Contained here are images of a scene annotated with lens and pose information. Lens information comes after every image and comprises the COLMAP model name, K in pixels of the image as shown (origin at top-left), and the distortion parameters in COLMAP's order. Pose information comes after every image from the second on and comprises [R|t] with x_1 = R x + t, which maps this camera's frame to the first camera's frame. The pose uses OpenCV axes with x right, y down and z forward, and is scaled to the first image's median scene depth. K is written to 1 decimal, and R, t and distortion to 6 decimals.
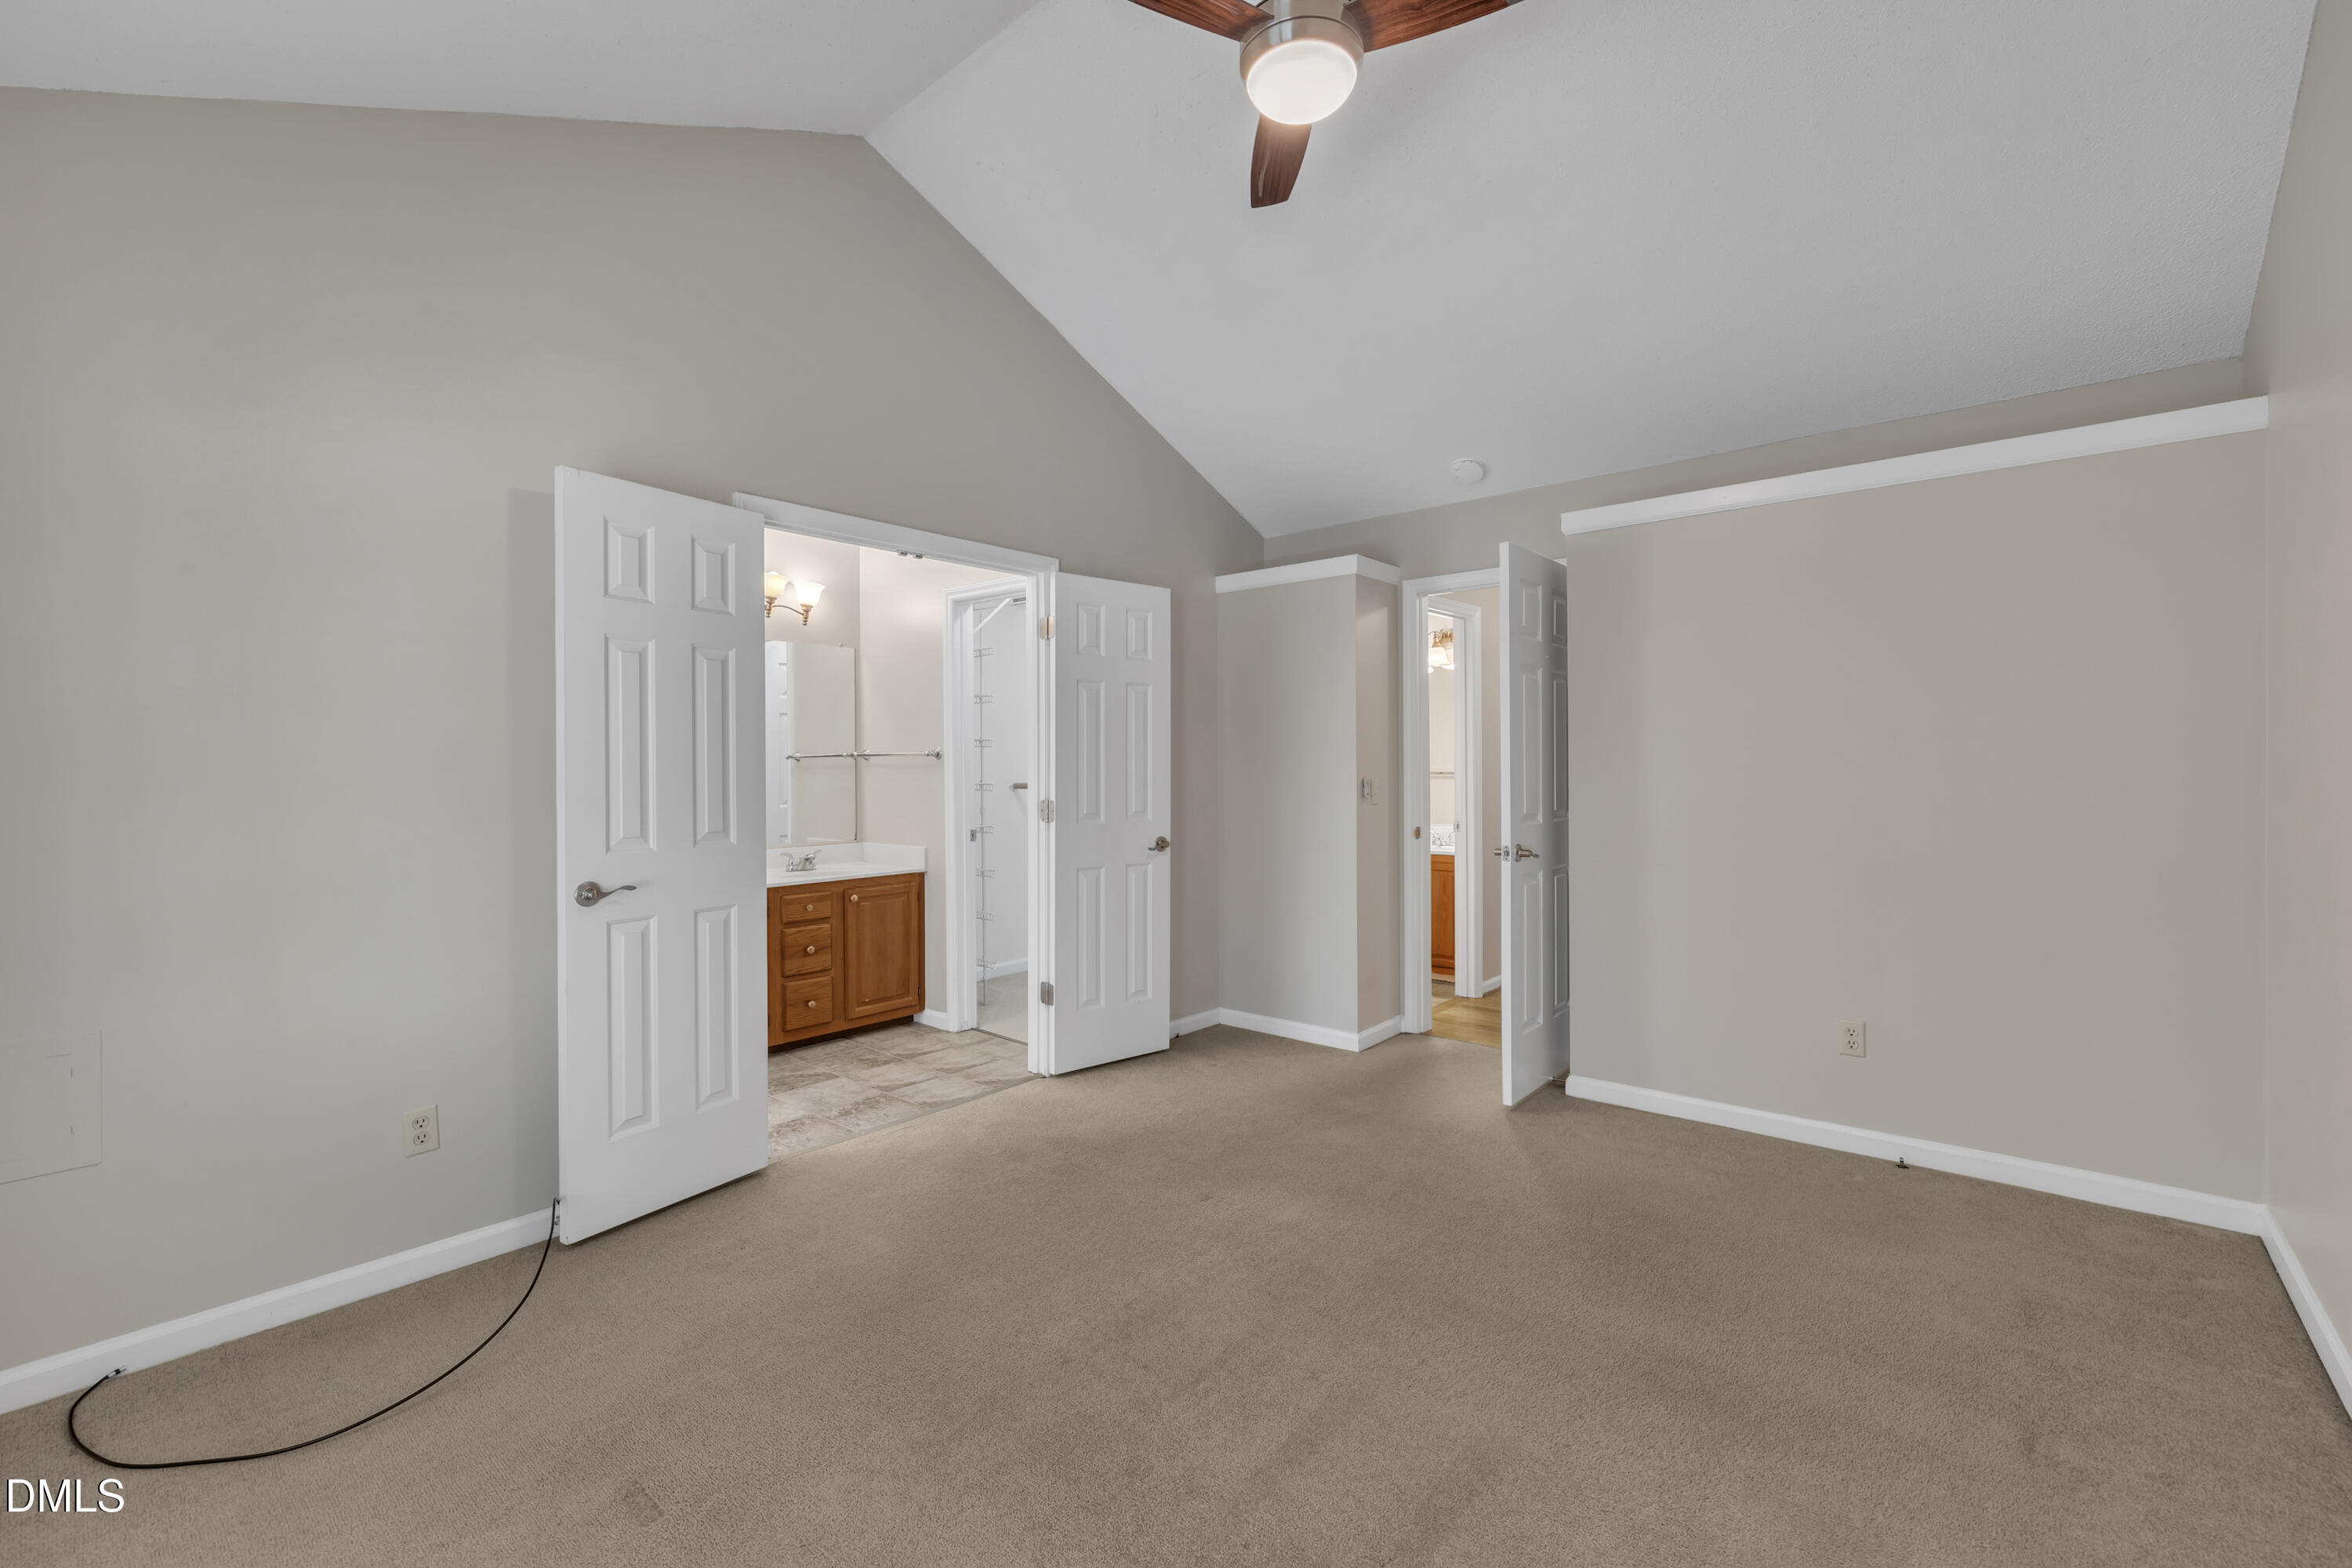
lens RADIAL K [[997.7, 0, 1164.0], [0, 997.7, 767.3], [0, 0, 1]] dist [0.000266, 0.000694]
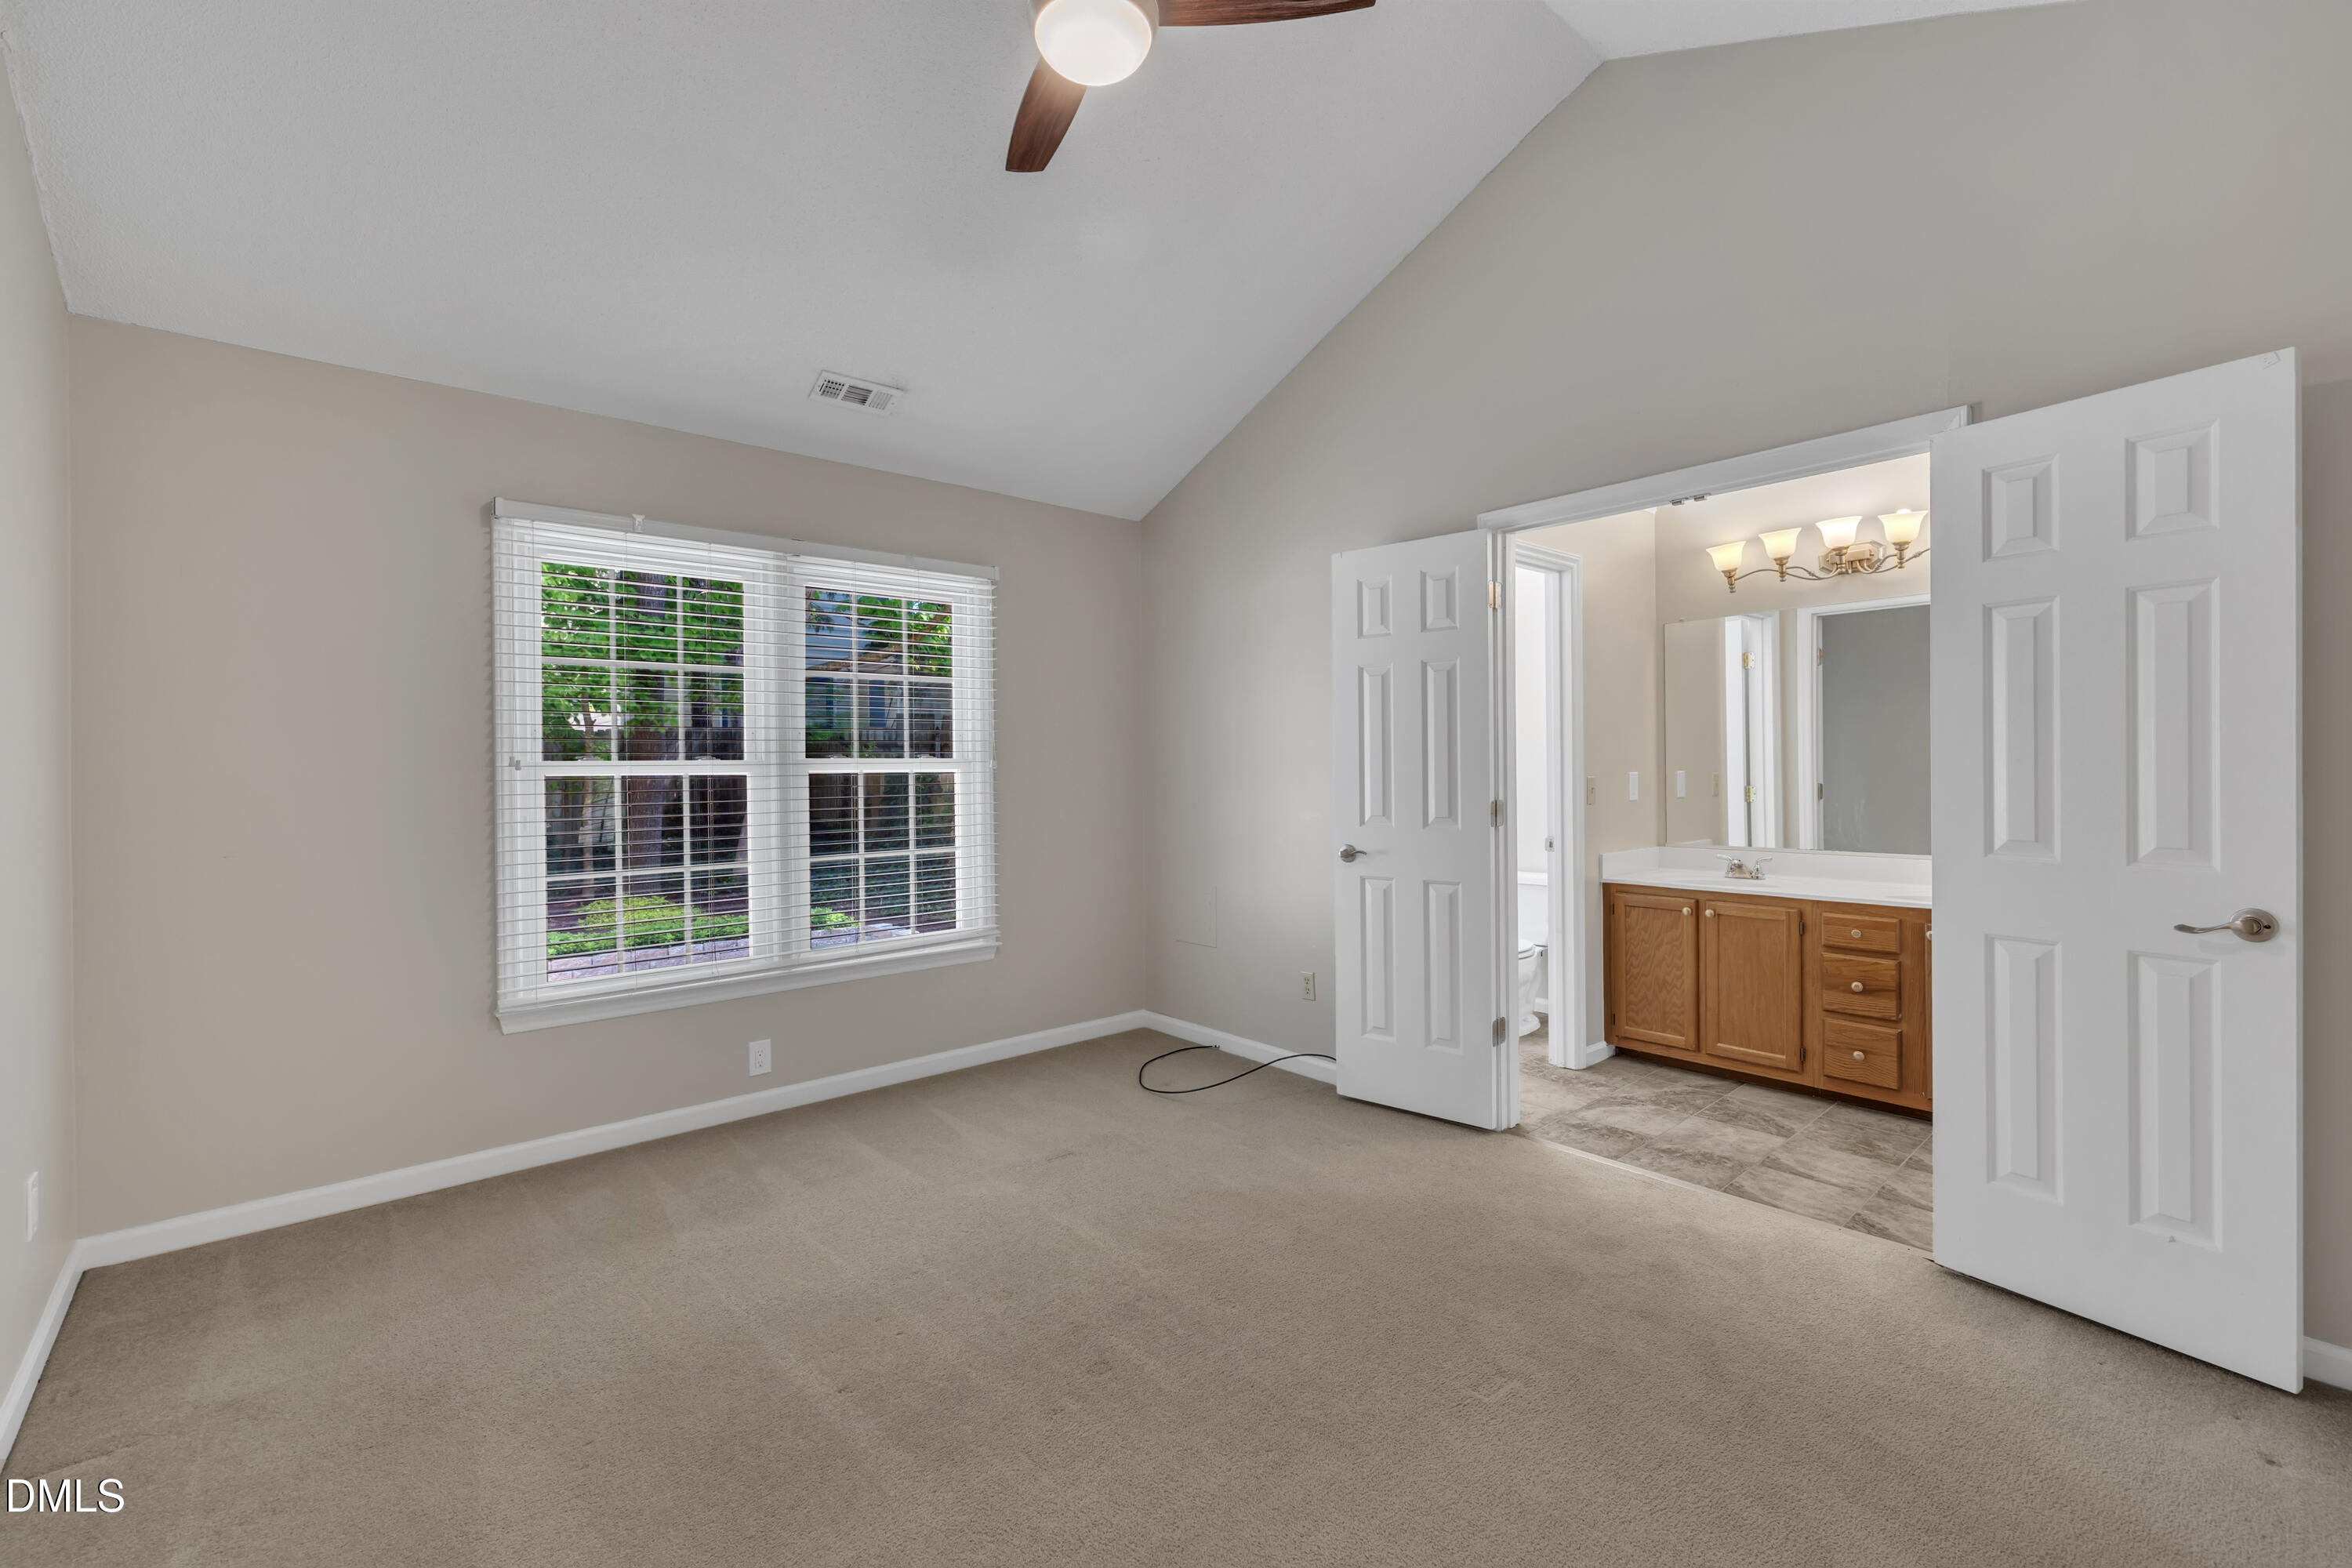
lens RADIAL K [[997.7, 0, 1171.3], [0, 997.7, 771.5], [0, 0, 1]] dist [0.000266, 0.000694]
pose [[-0.140099, 0.012534, -0.990058, 0.510346], [0.012495, 0.999863, 0.010890, -0.004282], [0.990059, -0.010845, -0.140236, 0.573929]]
